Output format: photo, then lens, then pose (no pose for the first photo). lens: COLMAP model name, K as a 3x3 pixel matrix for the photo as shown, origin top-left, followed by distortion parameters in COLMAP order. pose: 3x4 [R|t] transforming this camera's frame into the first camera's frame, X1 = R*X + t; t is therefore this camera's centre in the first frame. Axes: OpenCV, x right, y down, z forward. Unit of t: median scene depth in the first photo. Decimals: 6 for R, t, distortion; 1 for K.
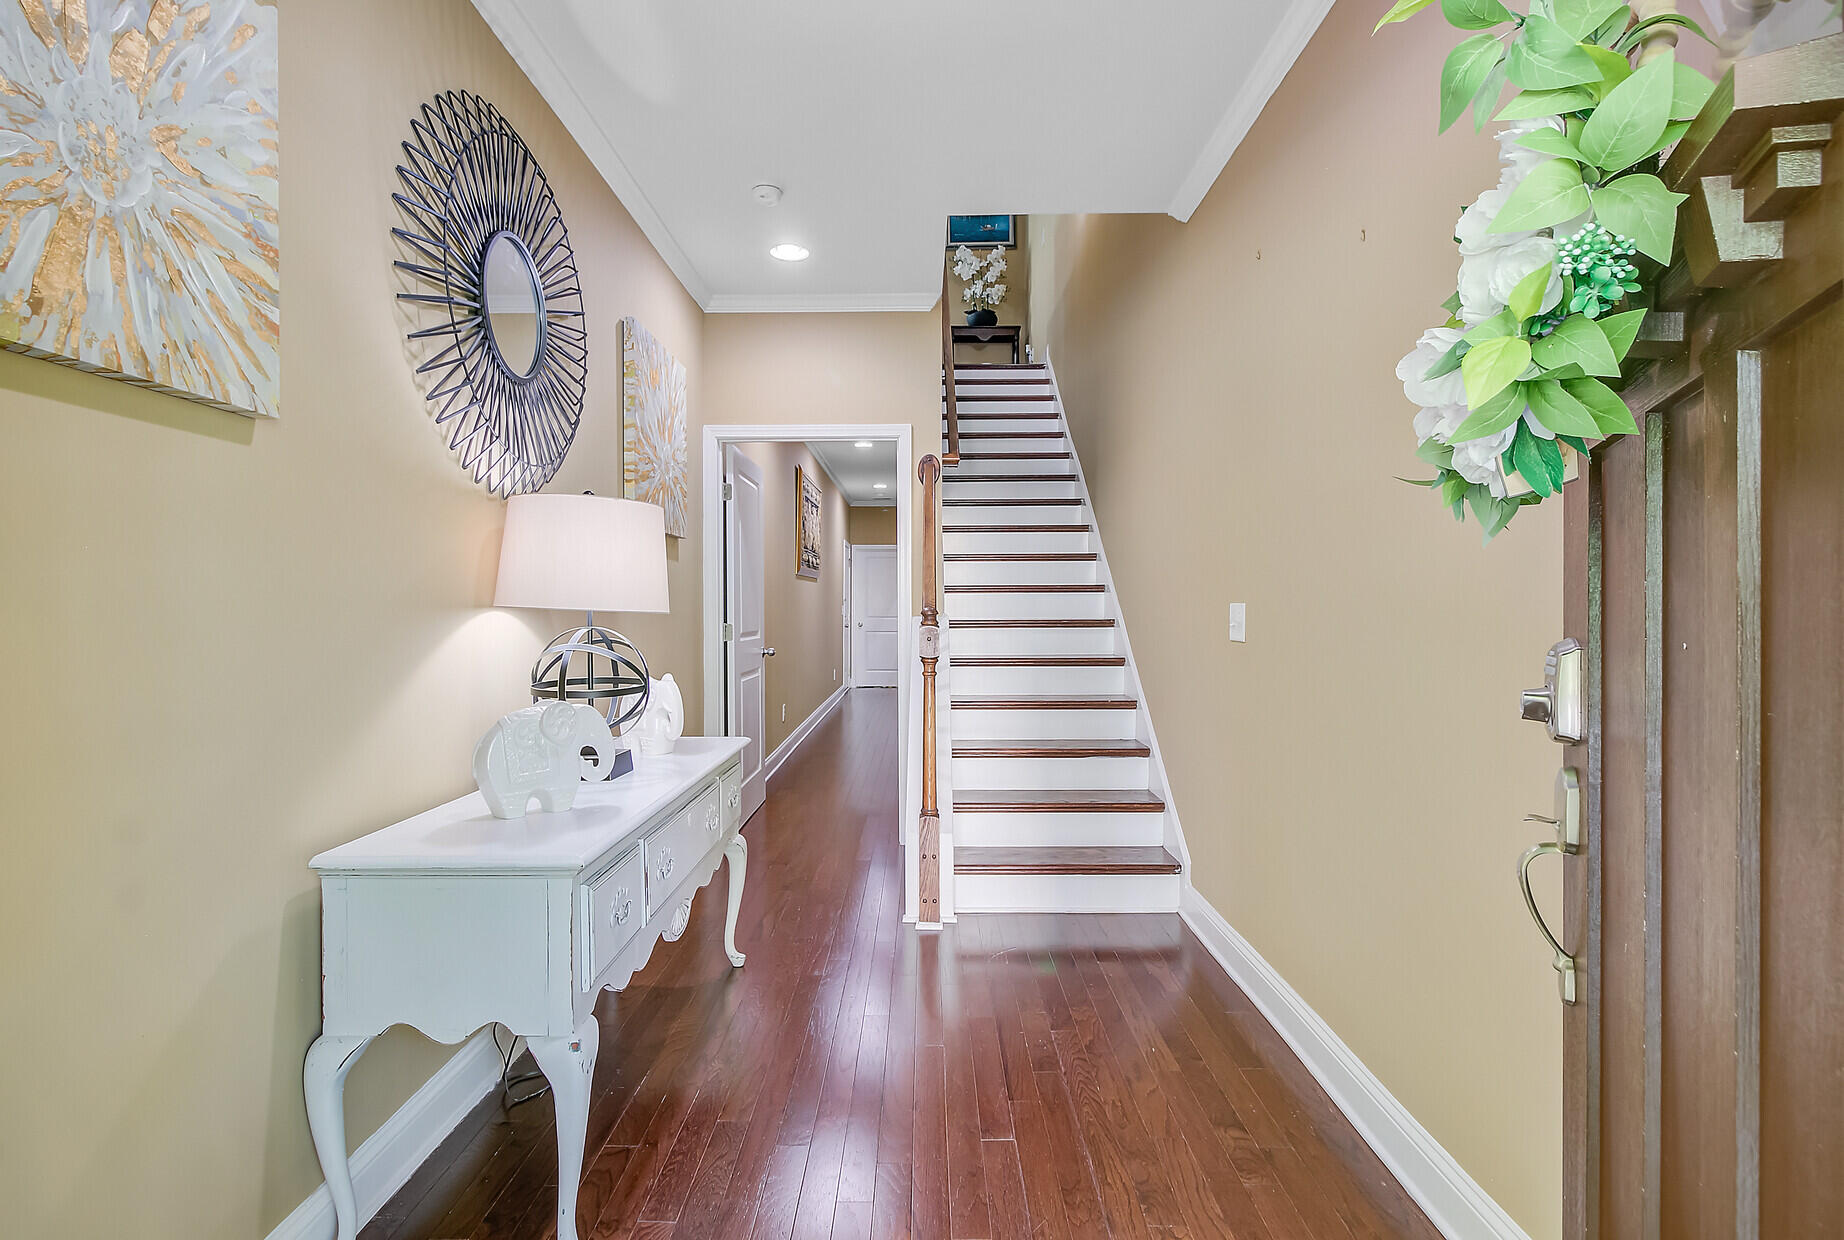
lens RADIAL K [[923.7, 0, 906.3], [0, 923.7, 615.9], [0, 0, 1]] dist [0.001771, -0.003964]
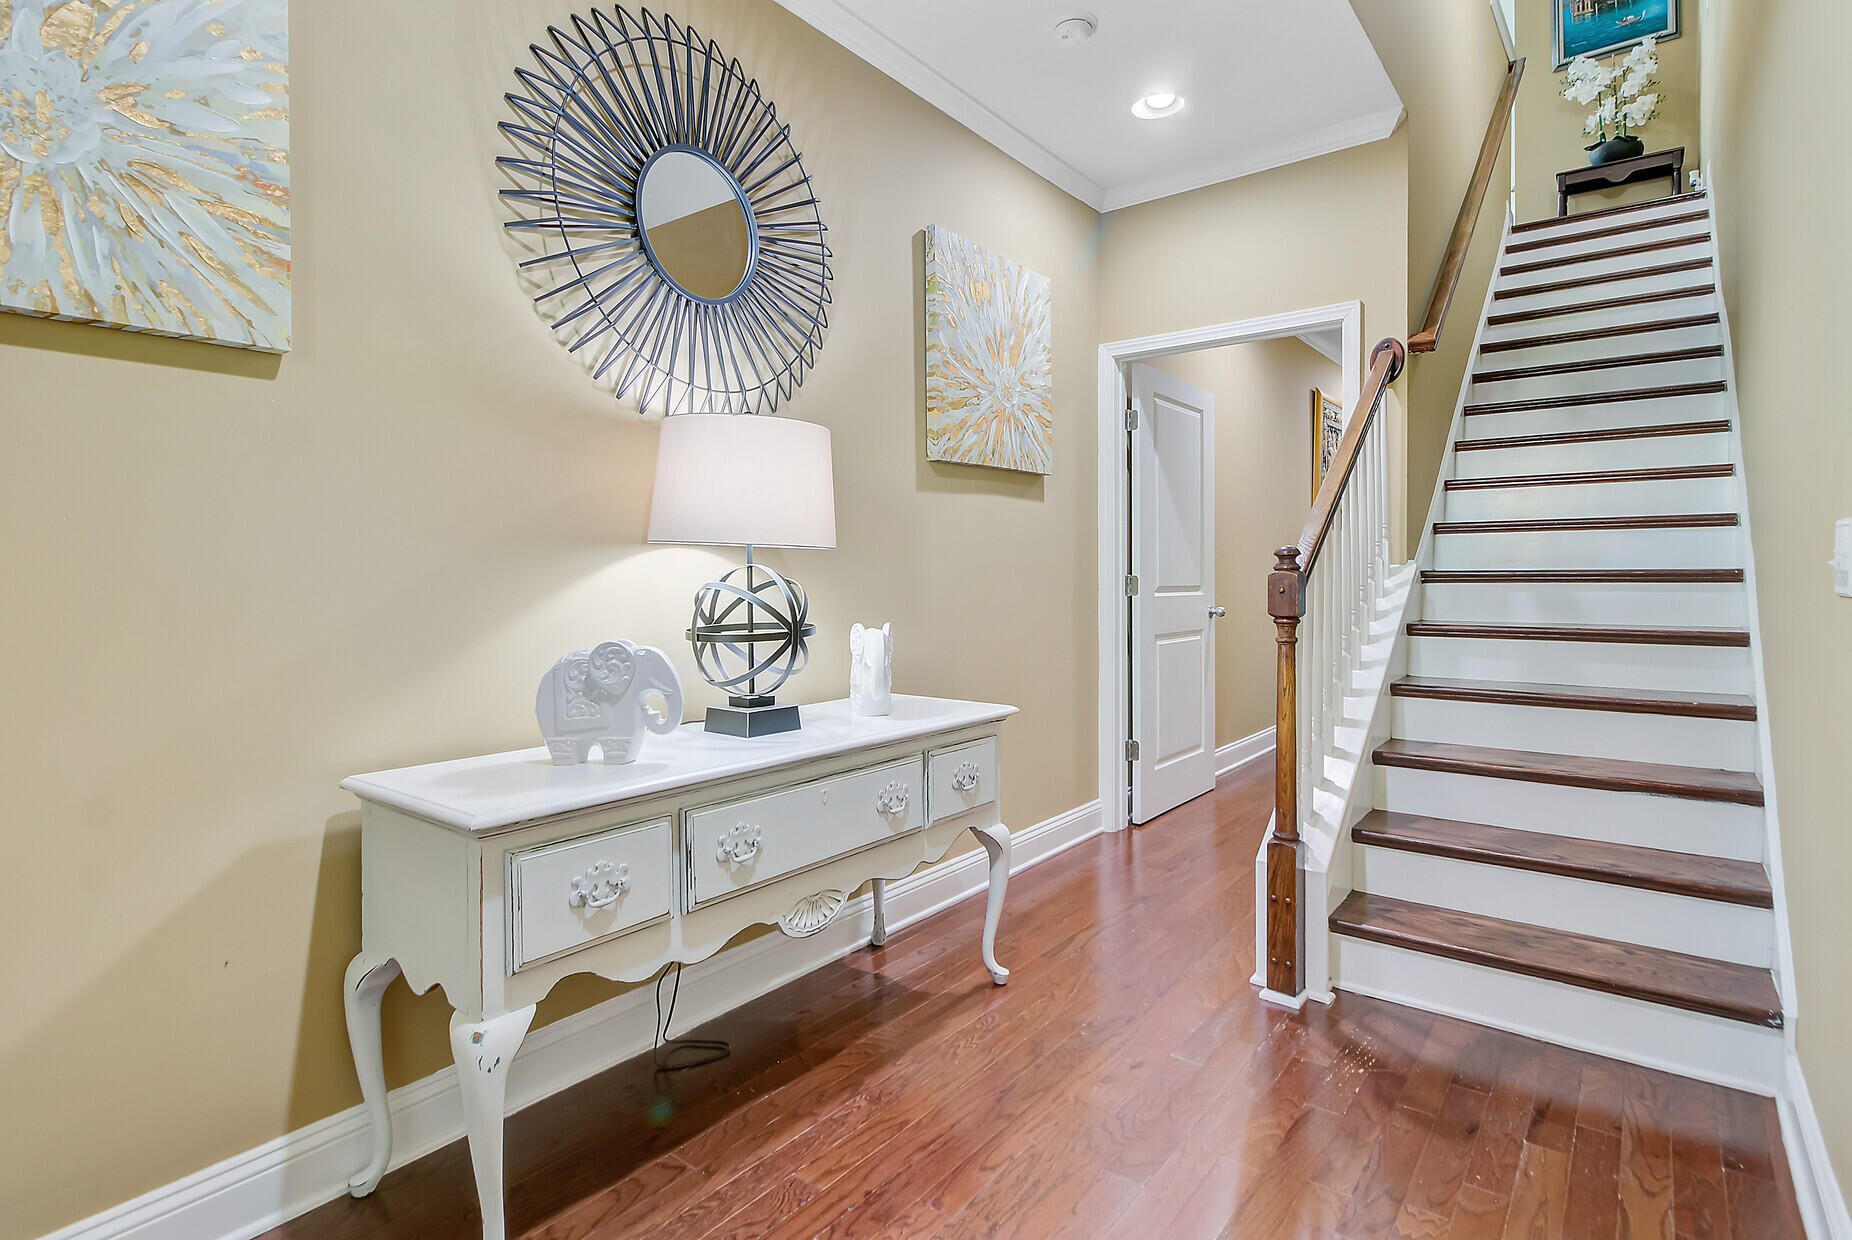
lens RADIAL K [[927.8, 0, 922.4], [0, 927.8, 586.8], [0, 0, 1]] dist [0.001771, -0.003964]
pose [[0.791371, 0.009367, -0.611264, 0.415166], [-0.005170, 0.999949, 0.008629, 0.031071], [0.611314, -0.003668, 0.791380, 0.479939]]
